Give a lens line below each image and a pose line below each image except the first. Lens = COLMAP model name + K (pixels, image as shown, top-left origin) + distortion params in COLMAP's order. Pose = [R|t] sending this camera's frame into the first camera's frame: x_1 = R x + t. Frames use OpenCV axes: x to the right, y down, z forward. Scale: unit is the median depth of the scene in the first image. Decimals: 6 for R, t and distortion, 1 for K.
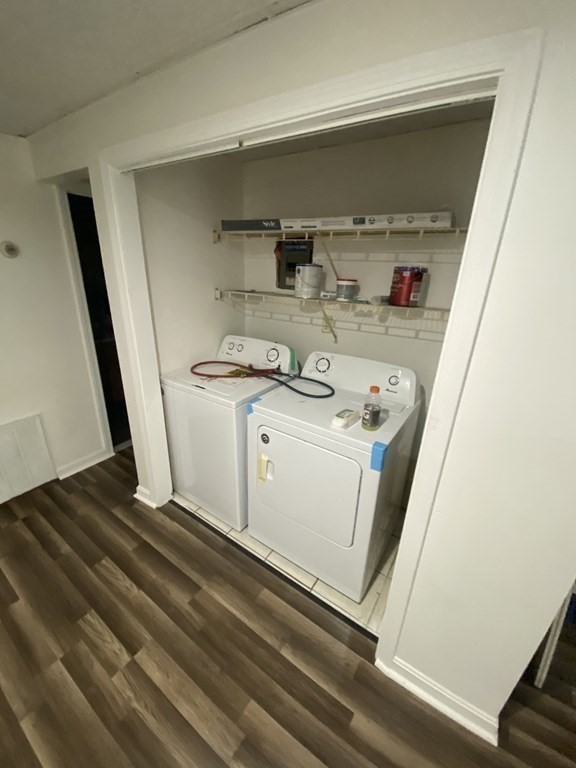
lens RADIAL K [[308.4, 0, 285.8], [0, 308.4, 382.5], [0, 0, 1]] dist [0.011030, -0.017164]
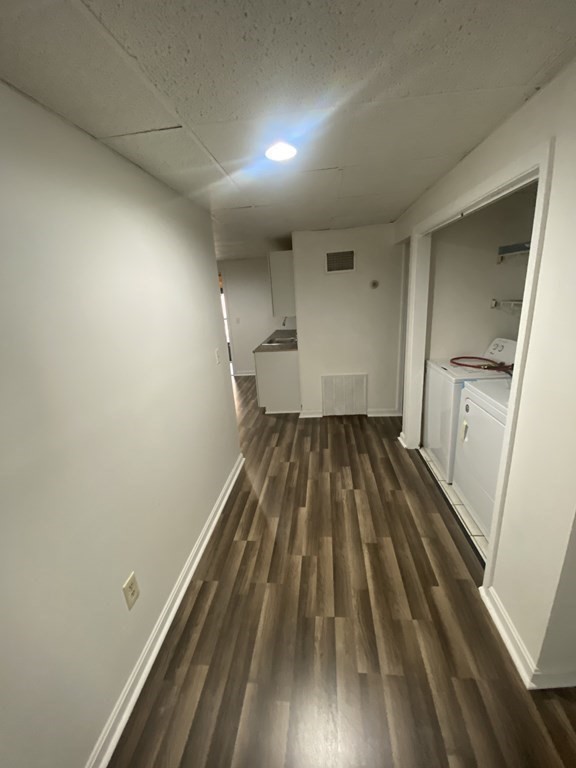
lens RADIAL K [[308.4, 0, 285.8], [0, 308.4, 382.5], [0, 0, 1]] dist [0.011030, -0.017164]
pose [[0.465008, 0.180160, -0.866781, 0.708487], [-0.225718, 0.970845, 0.080697, 0.142549], [0.856049, 0.158123, 0.492116, -0.356926]]
